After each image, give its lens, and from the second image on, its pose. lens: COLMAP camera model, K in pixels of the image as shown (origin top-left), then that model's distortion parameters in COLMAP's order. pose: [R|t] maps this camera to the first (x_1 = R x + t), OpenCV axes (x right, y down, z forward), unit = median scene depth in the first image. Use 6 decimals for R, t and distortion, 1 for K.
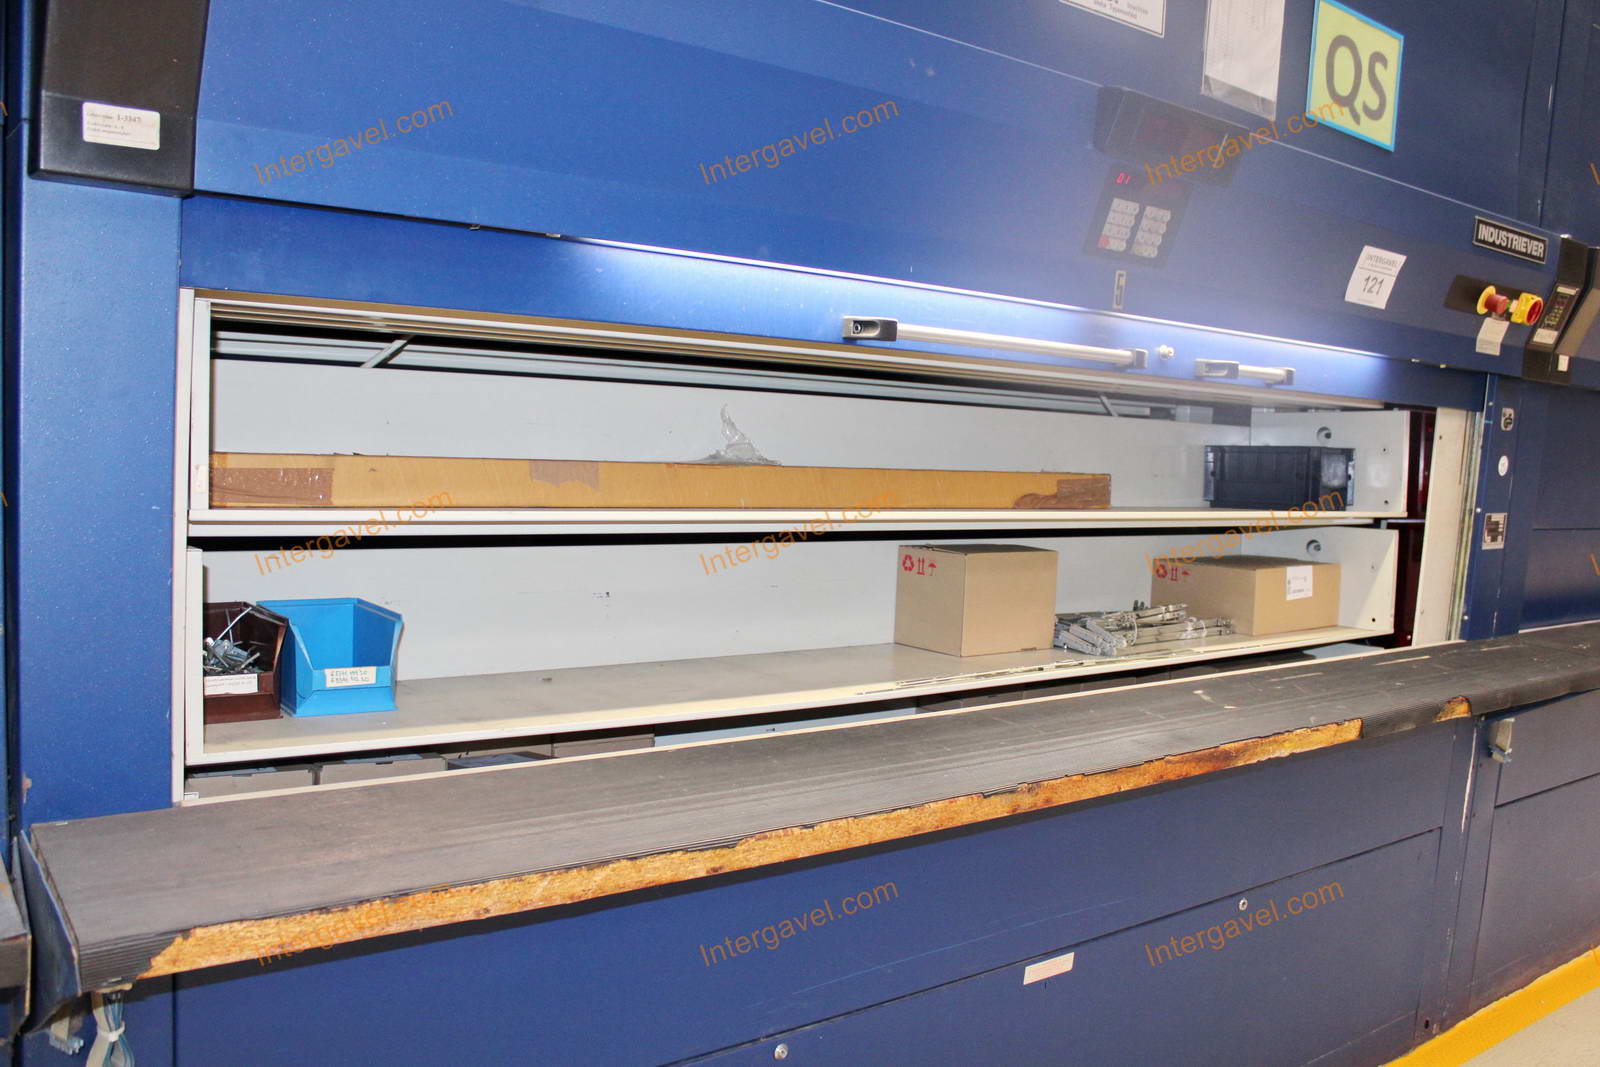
lens RADIAL K [[1297.6, 0, 800.0], [0, 1297.6, 533.5], [0, 0, 1]] dist [-0.161840, 0.133705]
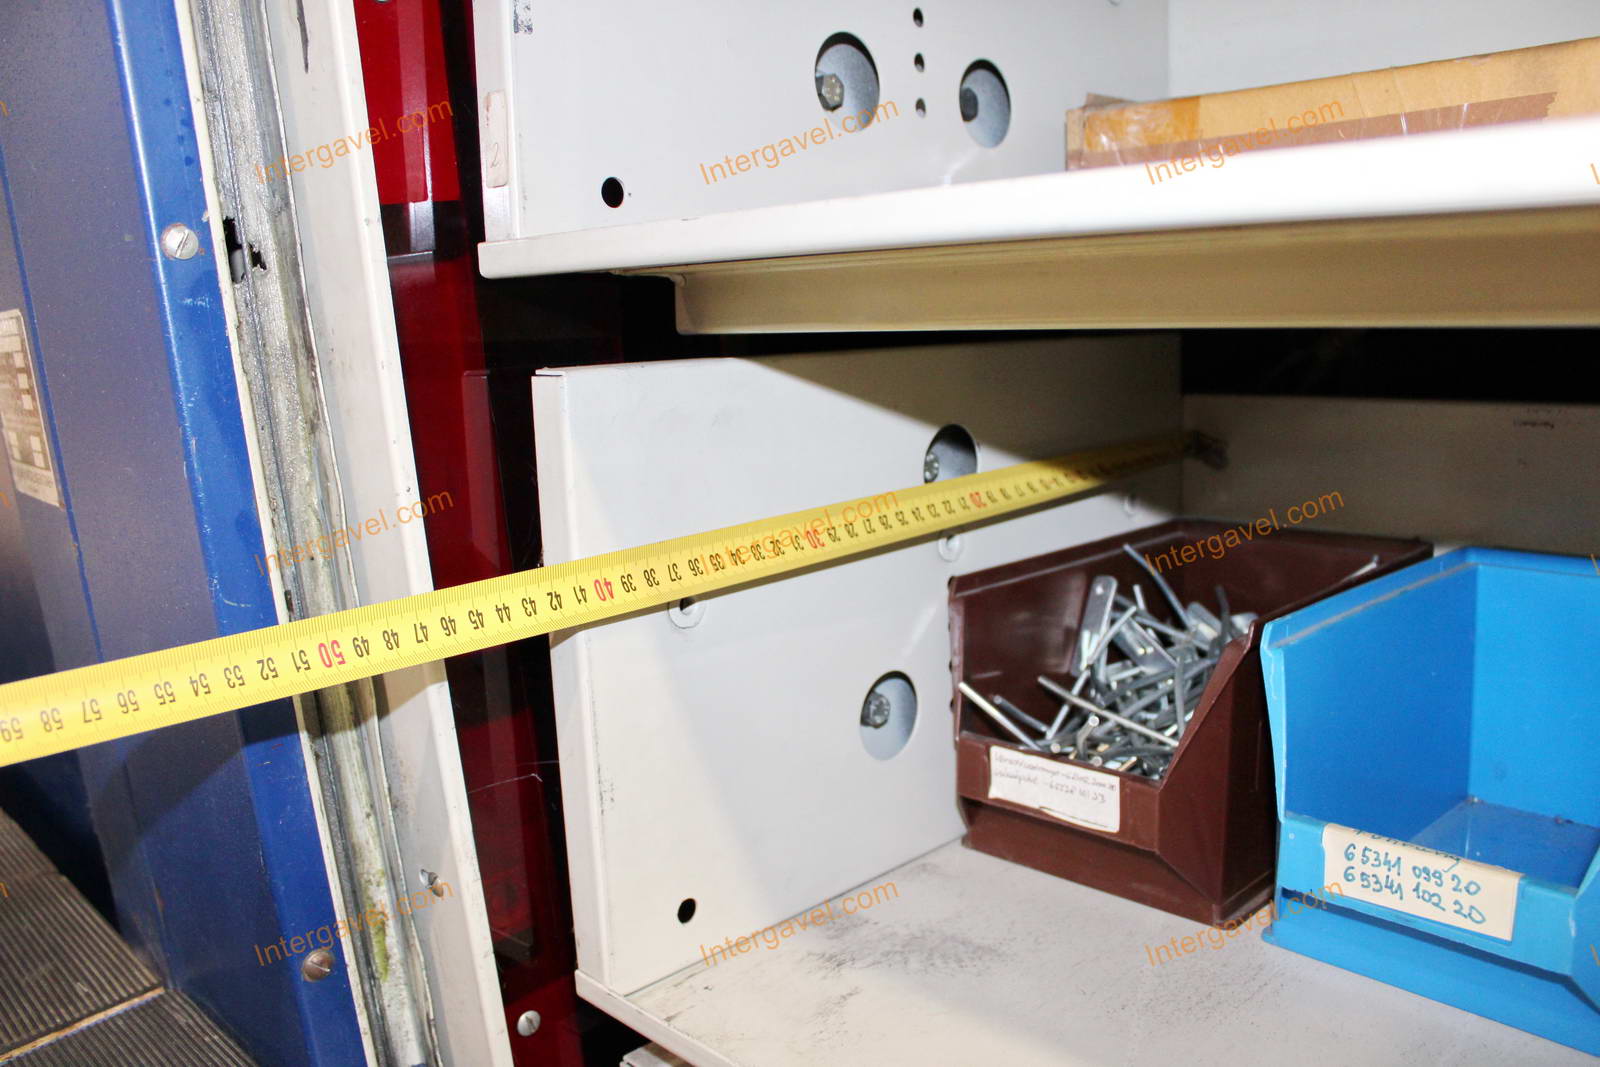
lens RADIAL K [[1297.6, 0, 800.0], [0, 1297.6, 533.5], [0, 0, 1]] dist [-0.161840, 0.133705]
pose [[0.140634, 0.130124, -0.981473, -0.123496], [-0.015080, 0.991492, 0.129291, 0.008493], [0.989947, -0.003383, 0.141400, 0.823693]]
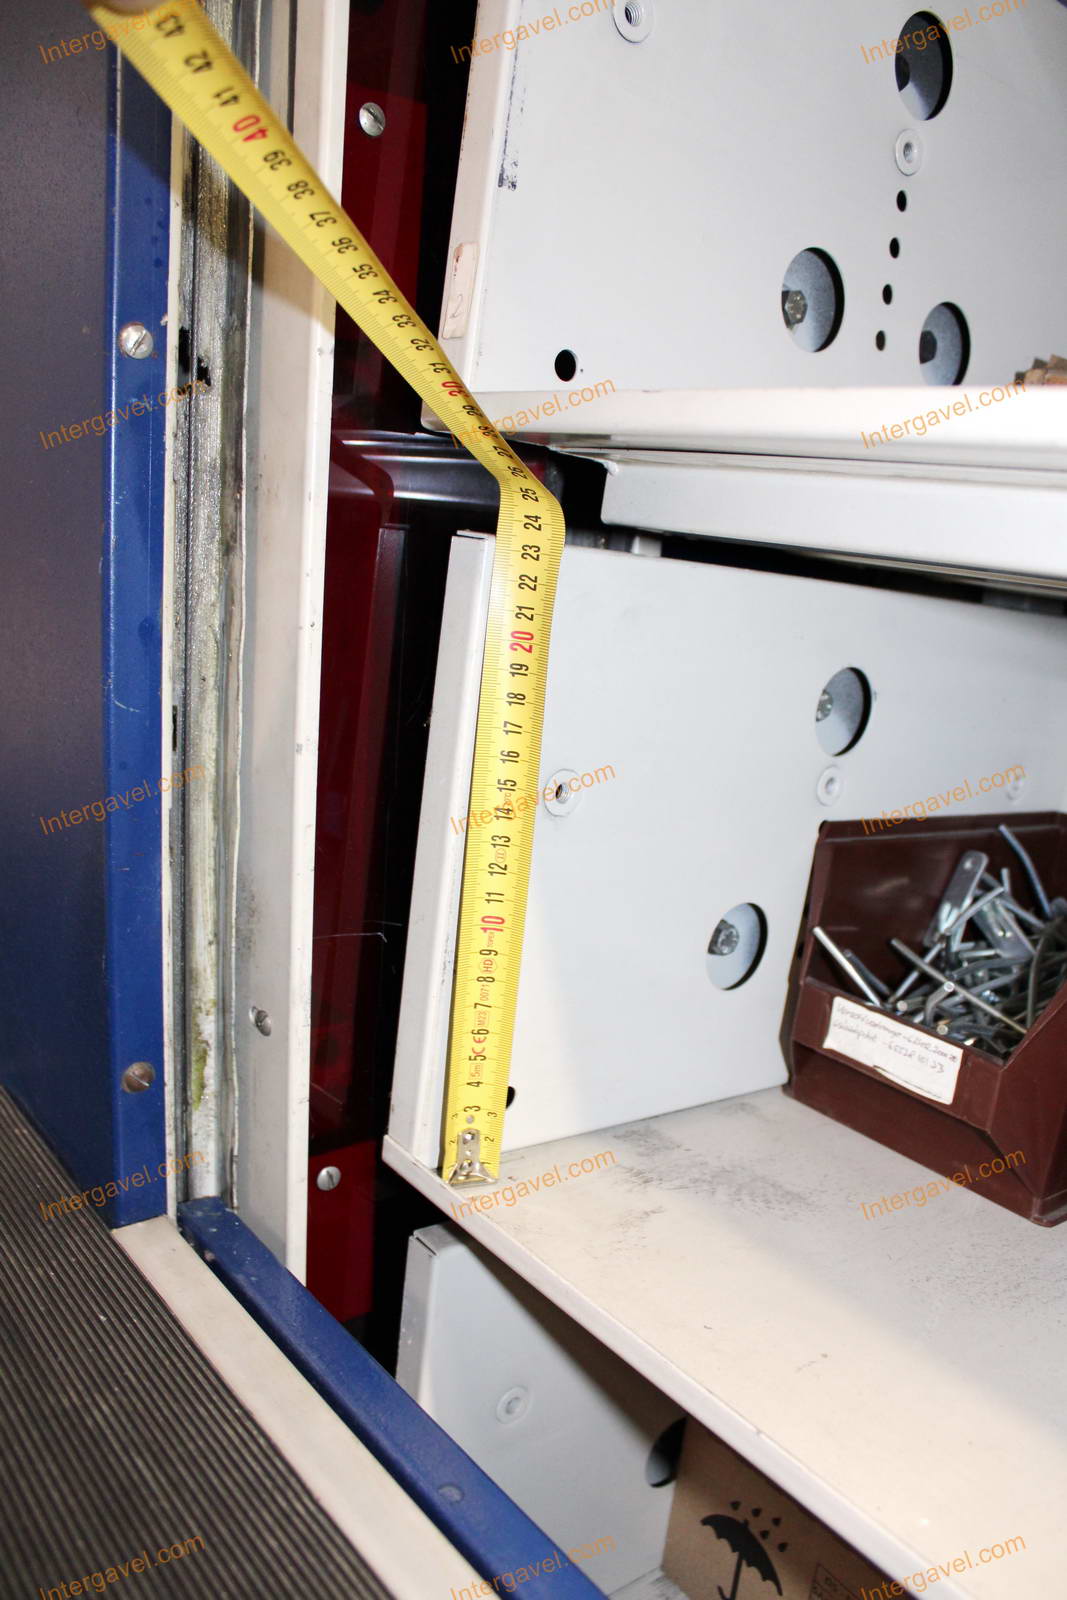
lens RADIAL K [[1297.6, 0, 533.5], [0, 1297.6, 800.0], [0, 0, 1]] dist [-0.161840, 0.133705]
pose [[0.031561, 0.164780, -0.985825, -0.126578], [-0.179874, 0.971150, 0.156568, 0.019891], [0.983183, 0.172383, 0.060290, 0.816237]]
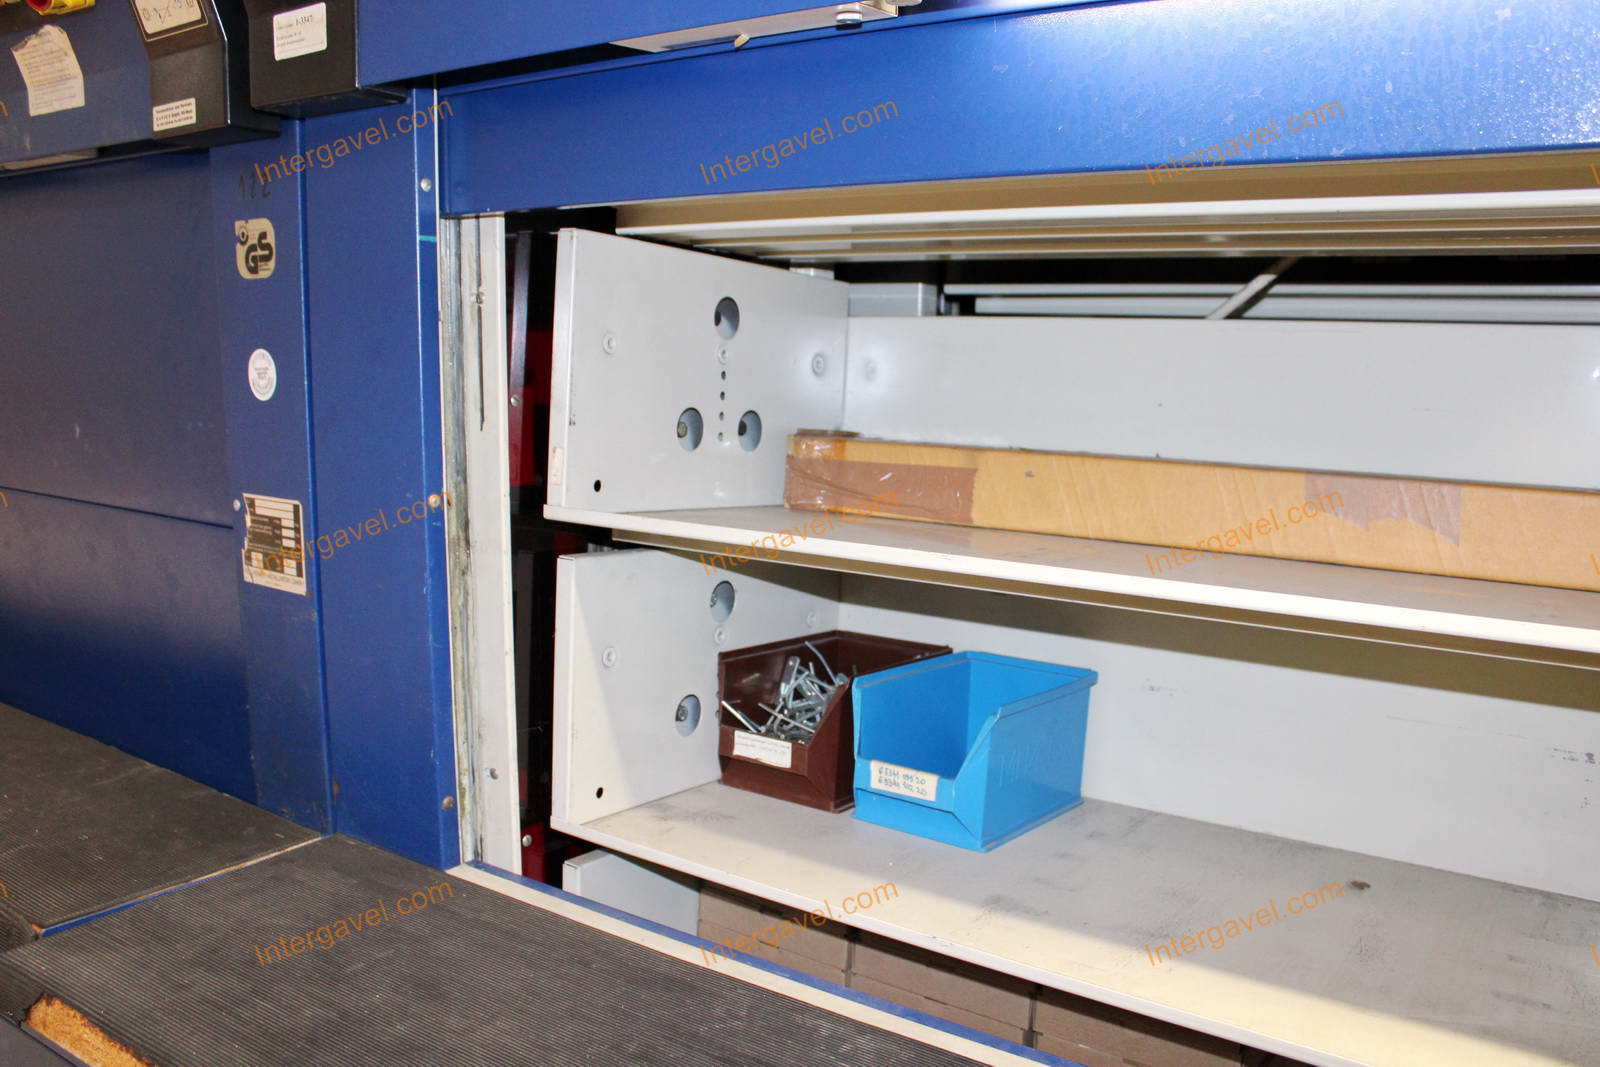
lens RADIAL K [[1297.6, 0, 800.0], [0, 1297.6, 533.5], [0, 0, 1]] dist [-0.161840, 0.133705]
pose [[0.326685, 0.077792, -0.941926, 0.249233], [-0.093015, 0.994415, 0.049867, -0.044176], [0.940545, 0.071322, 0.332096, 0.705286]]
